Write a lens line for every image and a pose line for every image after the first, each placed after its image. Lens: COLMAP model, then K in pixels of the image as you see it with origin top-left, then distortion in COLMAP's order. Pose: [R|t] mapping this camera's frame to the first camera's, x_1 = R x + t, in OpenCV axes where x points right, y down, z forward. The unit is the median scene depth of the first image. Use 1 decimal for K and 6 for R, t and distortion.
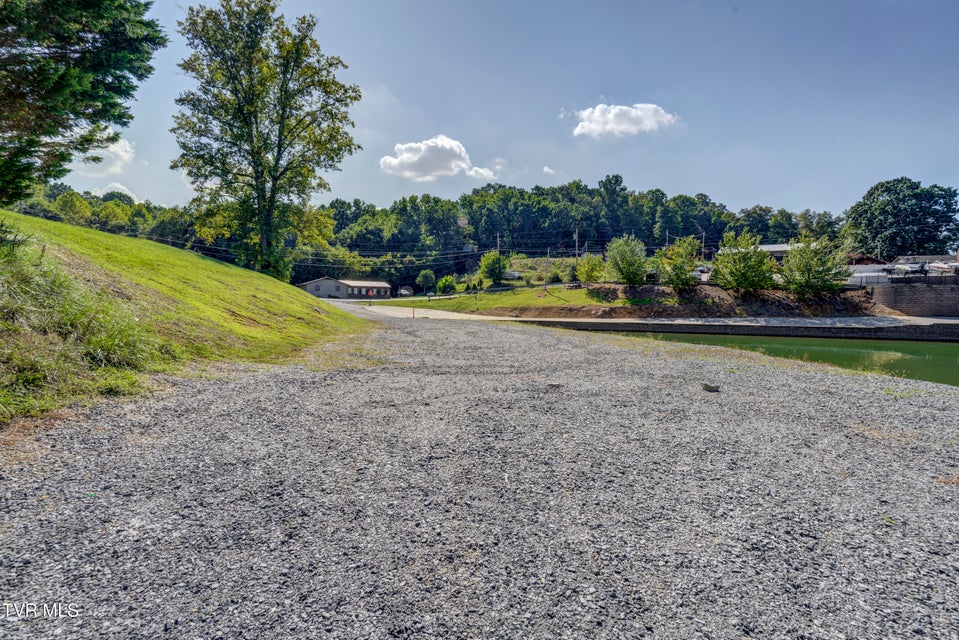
lens RADIAL K [[480.4, 0, 483.5], [0, 480.4, 322.7], [0, 0, 1]] dist [-0.002042, -0.003887]
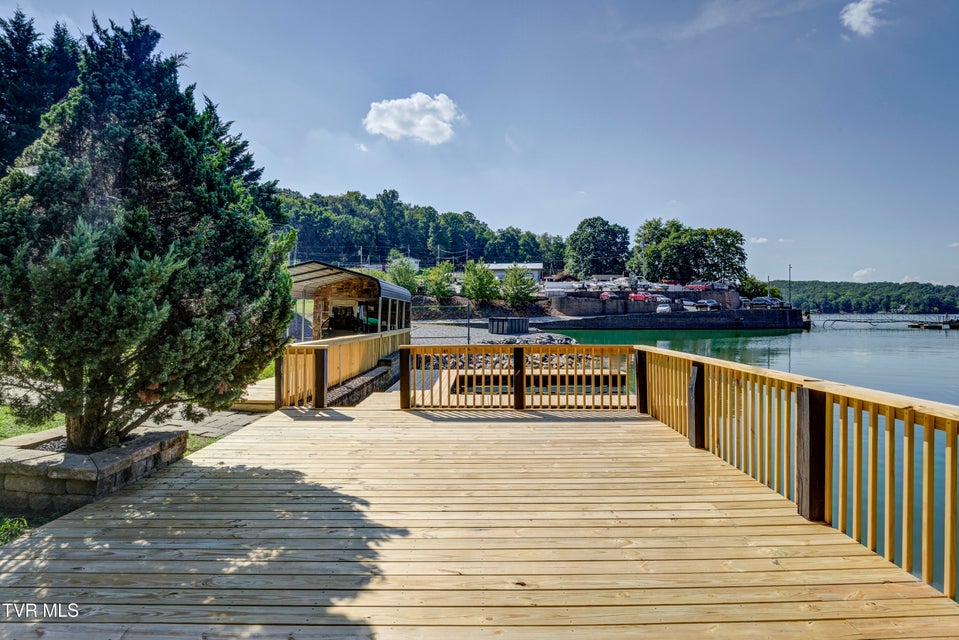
lens RADIAL K [[501.5, 0, 481.7], [0, 501.5, 321.7], [0, 0, 1]] dist [-0.000802, -0.000359]
pose [[0.904787, -0.015435, 0.425584, -0.071493], [0.022894, 0.999661, -0.012418, 0.012158], [-0.425248, 0.020979, 0.904834, -0.257269]]
